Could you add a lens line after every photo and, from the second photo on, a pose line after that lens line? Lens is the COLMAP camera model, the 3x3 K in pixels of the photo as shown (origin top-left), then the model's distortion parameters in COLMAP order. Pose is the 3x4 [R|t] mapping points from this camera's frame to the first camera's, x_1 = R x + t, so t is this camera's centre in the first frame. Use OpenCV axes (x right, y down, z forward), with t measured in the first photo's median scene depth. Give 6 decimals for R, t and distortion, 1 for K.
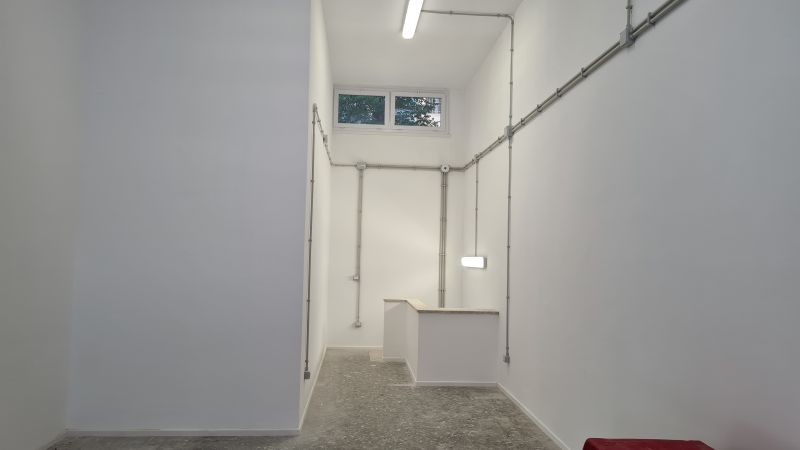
lens RADIAL K [[569.9, 0, 400.0], [0, 569.9, 225.0], [0, 0, 1]] dist [-0.003580, -0.004301]
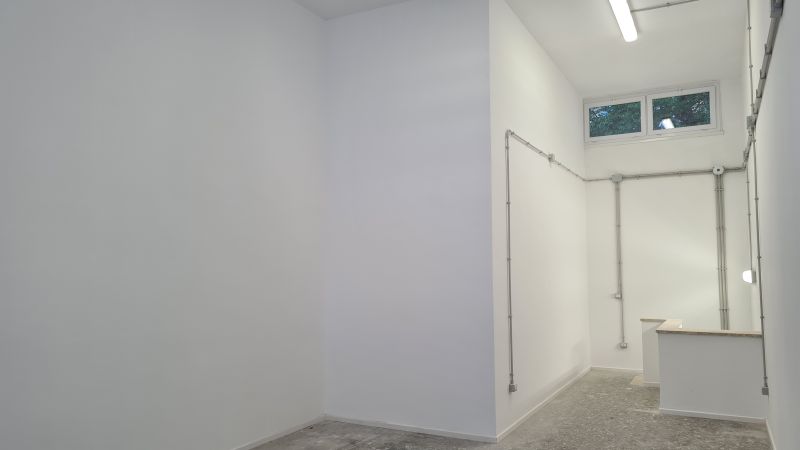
lens RADIAL K [[569.9, 0, 400.0], [0, 569.9, 225.0], [0, 0, 1]] dist [-0.003580, -0.004301]
pose [[0.843808, -0.069920, -0.532071, 0.129166], [0.051129, 0.997440, -0.049989, 0.003595], [0.534204, 0.014977, 0.845223, -0.000363]]
